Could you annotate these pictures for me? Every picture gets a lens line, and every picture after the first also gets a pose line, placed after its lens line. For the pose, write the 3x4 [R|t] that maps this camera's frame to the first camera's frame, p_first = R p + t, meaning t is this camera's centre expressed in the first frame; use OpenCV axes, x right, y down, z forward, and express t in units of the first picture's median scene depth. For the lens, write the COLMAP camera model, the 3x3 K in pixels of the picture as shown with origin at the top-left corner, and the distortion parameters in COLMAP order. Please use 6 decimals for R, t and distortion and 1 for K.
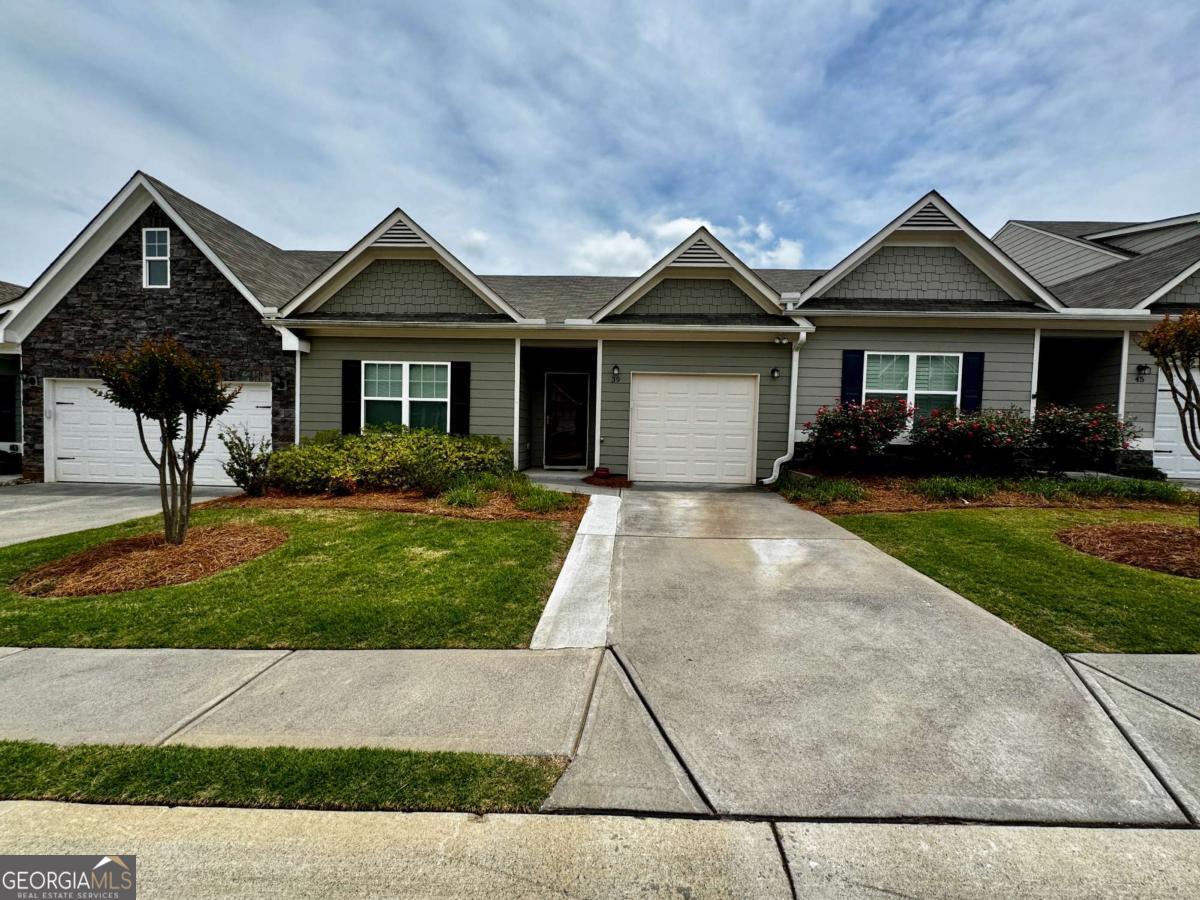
lens RADIAL K [[479.6, 0, 600.2], [0, 479.6, 451.7], [0, 0, 1]] dist [-0.002708, -0.000094]
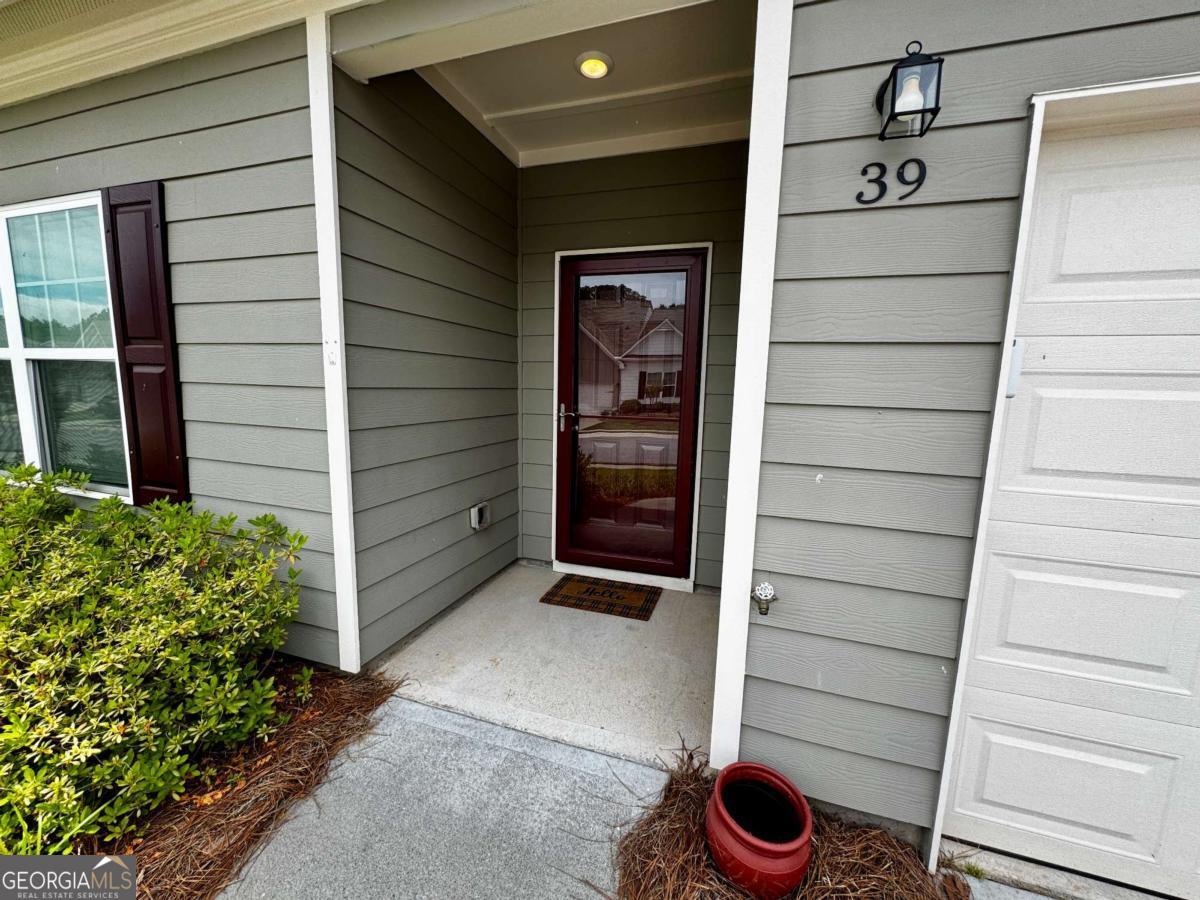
lens RADIAL K [[479.6, 0, 600.2], [0, 479.6, 451.7], [0, 0, 1]] dist [-0.002708, -0.000094]
pose [[0.962636, 0.036832, -0.268283, -0.007907], [-0.012115, 0.995573, 0.093207, -0.084948], [0.270528, -0.086474, 0.958821, 0.836995]]
